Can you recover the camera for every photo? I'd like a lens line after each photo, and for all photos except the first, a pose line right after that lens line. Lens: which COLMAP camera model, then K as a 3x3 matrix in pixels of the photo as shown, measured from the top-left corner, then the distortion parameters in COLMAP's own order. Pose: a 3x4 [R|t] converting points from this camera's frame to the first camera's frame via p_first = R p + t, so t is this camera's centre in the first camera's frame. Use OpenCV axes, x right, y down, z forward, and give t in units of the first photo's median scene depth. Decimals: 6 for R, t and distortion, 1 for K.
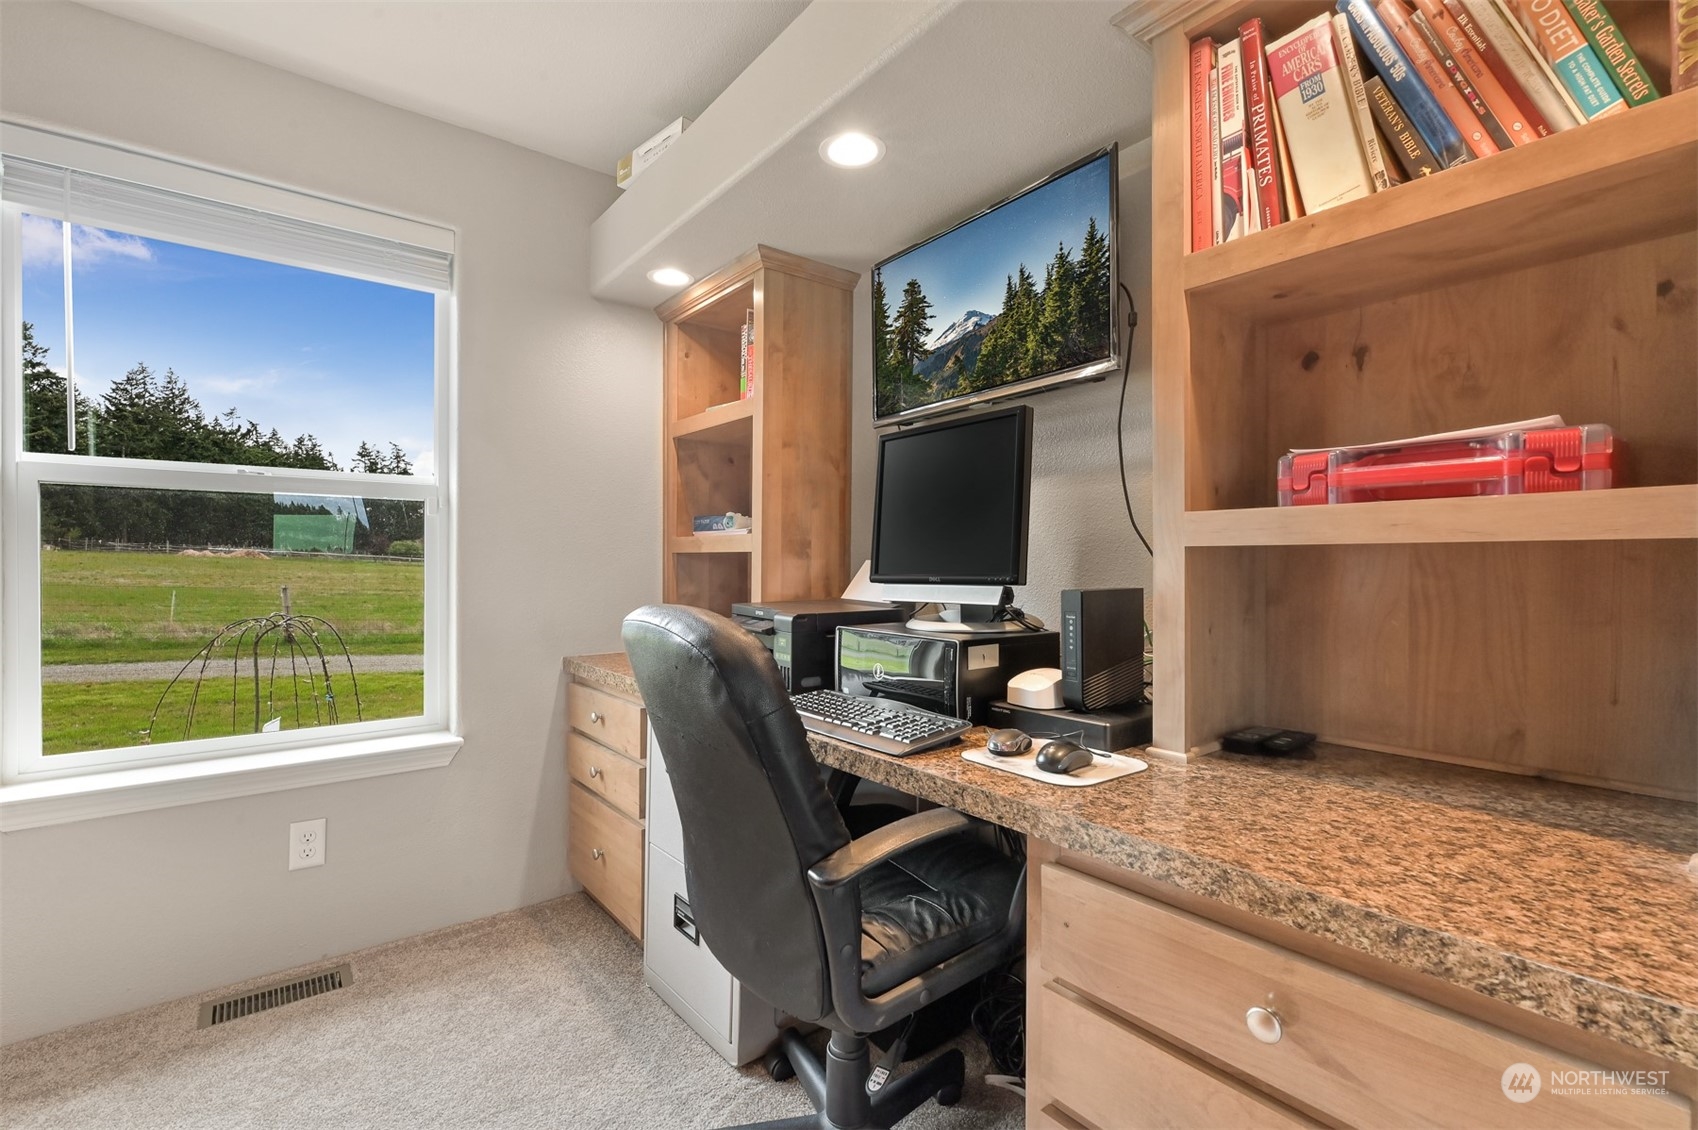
lens RADIAL K [[748.1, 0, 854.8], [0, 748.1, 571.7], [0, 0, 1]] dist [0.000882, 0.003366]
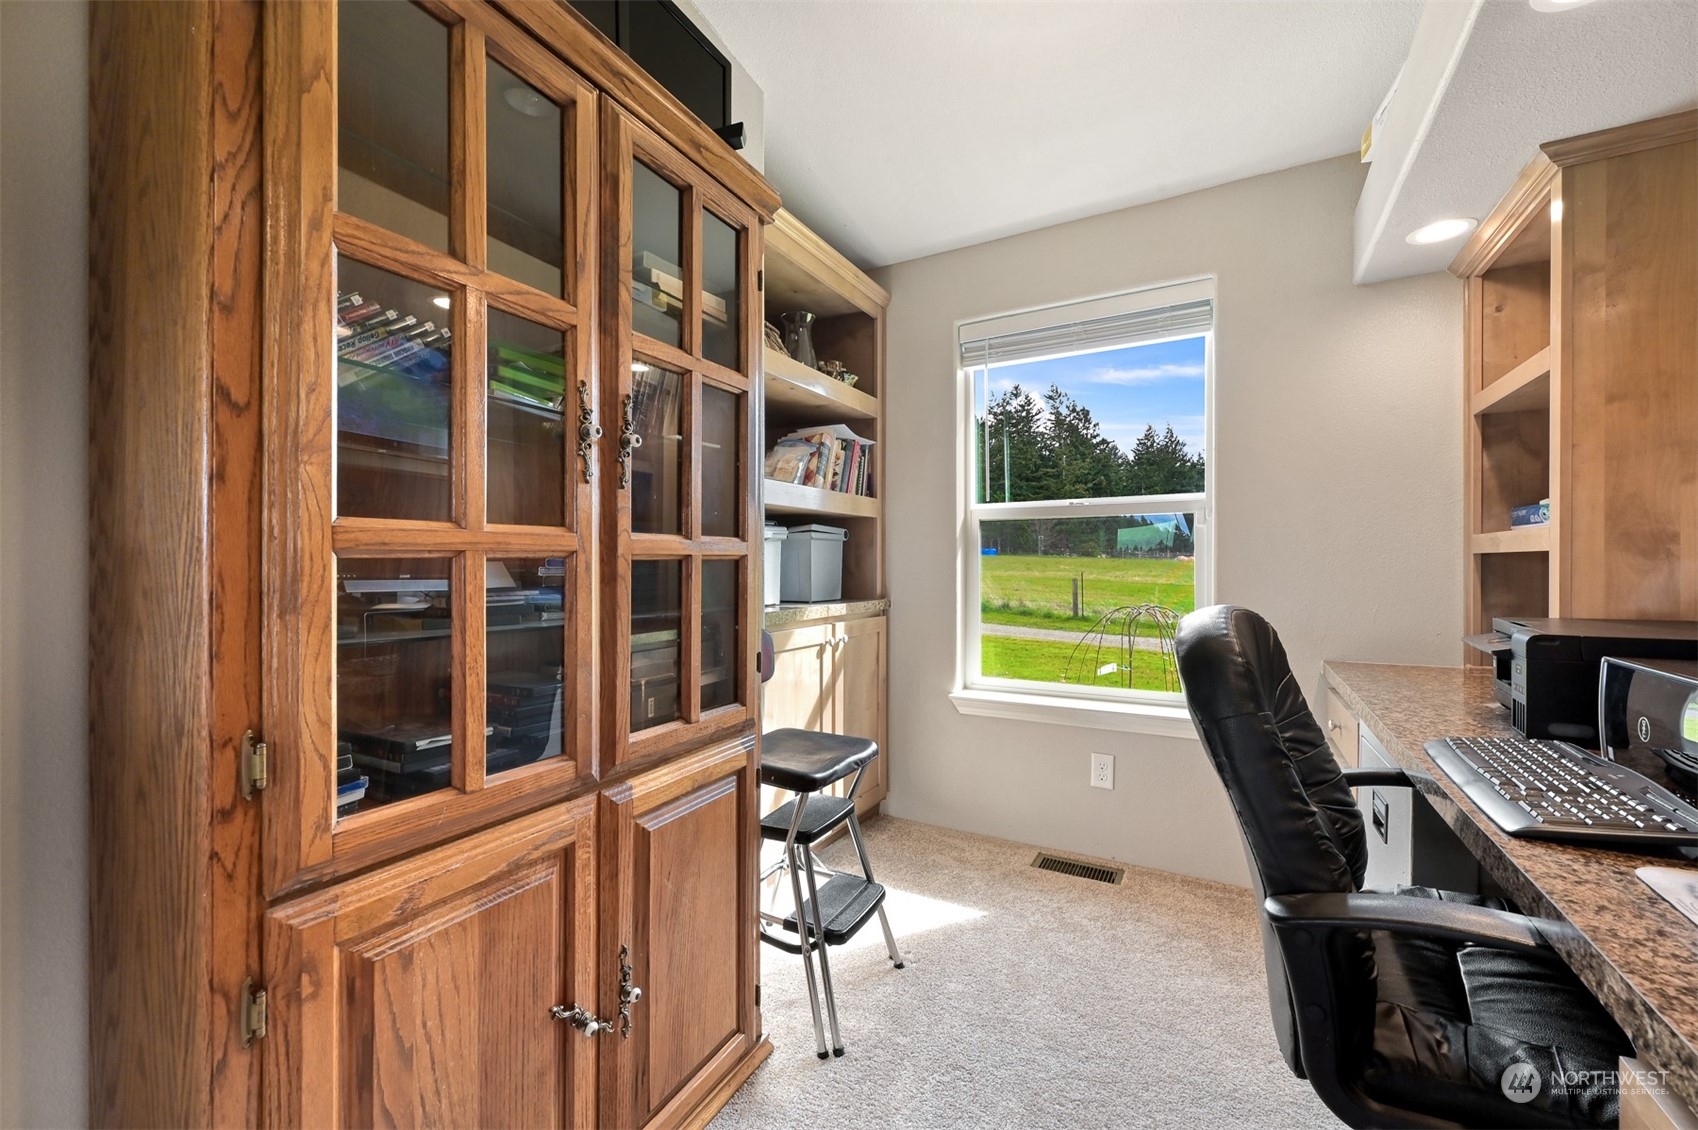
lens RADIAL K [[680.8, 0, 852.0], [0, 680.8, 575.8], [0, 0, 1]] dist [-0.000239, -0.002033]
pose [[0.392308, 0.010346, -0.919776, 0.221348], [-0.006146, 0.999944, 0.008626, -0.002569], [0.919814, 0.002269, 0.392349, 0.084115]]
